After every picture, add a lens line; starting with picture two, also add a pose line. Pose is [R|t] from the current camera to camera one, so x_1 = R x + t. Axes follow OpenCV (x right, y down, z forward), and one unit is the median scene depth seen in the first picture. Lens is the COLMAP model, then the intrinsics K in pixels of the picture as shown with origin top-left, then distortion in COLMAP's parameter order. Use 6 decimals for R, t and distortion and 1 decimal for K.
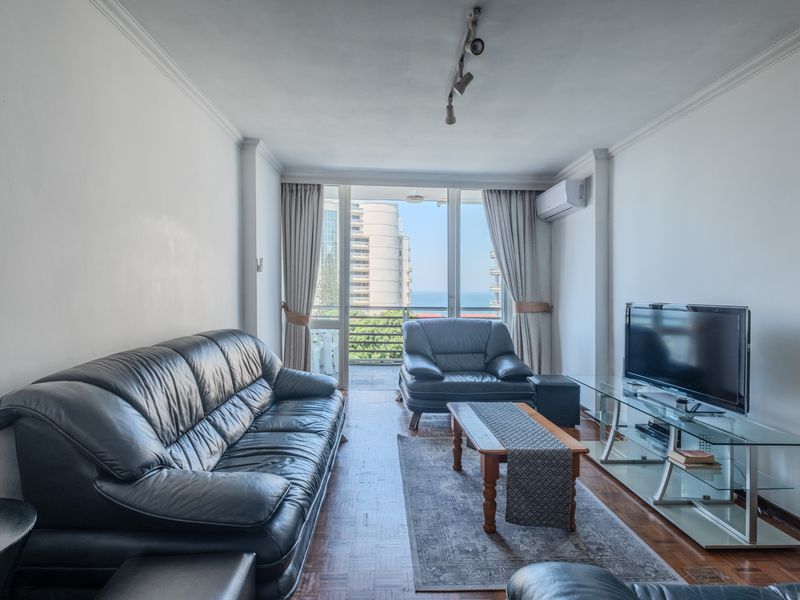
lens RADIAL K [[406.4, 0, 399.0], [0, 406.4, 302.9], [0, 0, 1]] dist [0.000898, 0.000352]
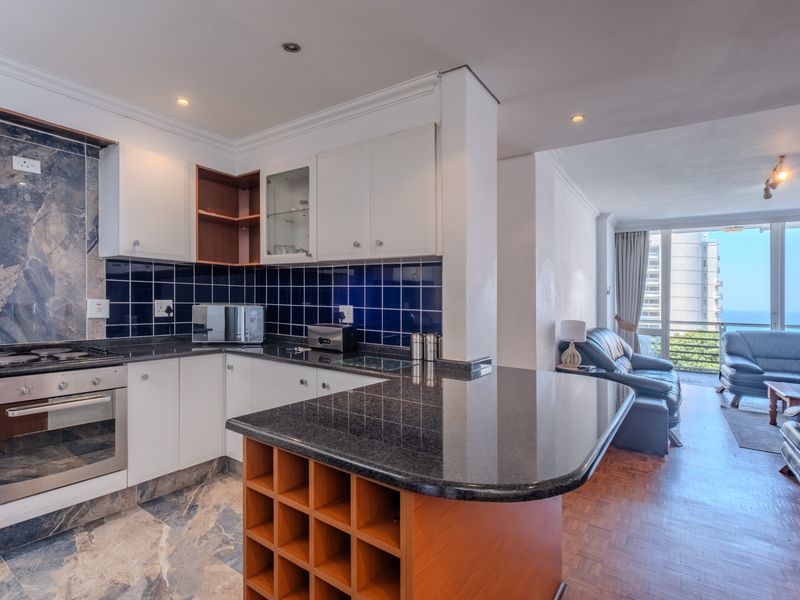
lens RADIAL K [[406.4, 0, 399.0], [0, 406.4, 302.9], [0, 0, 1]] dist [0.000898, 0.000352]
pose [[0.802204, 0.002398, -0.597046, -0.042959], [-0.027271, 0.999095, -0.032630, 0.024142], [0.596428, 0.042458, 0.801543, -0.637438]]
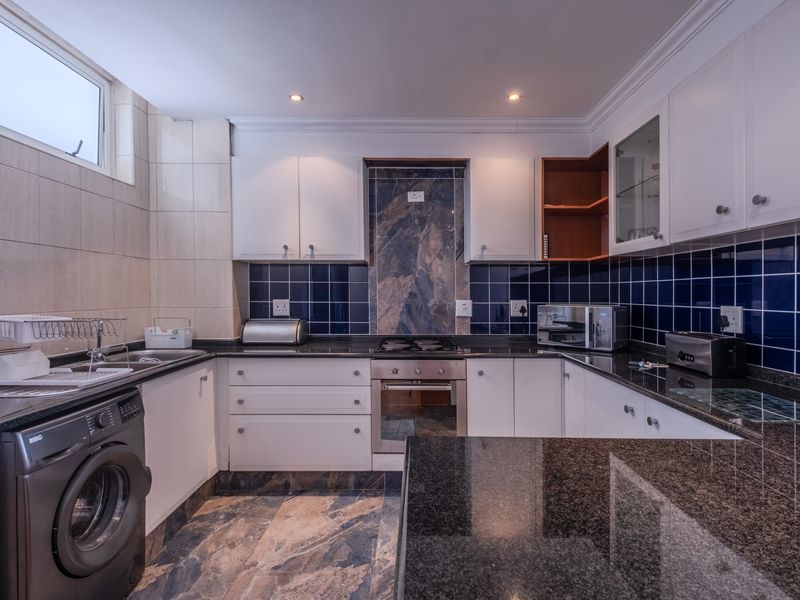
lens RADIAL K [[417.6, 0, 414.1], [0, 417.6, 302.6], [0, 0, 1]] dist [0.020596, -0.000232]
pose [[-0.036277, -0.000079, -0.999342, -0.045280], [-0.038373, 0.999263, 0.001314, 0.018721], [0.998605, 0.038396, -0.036253, -0.499231]]
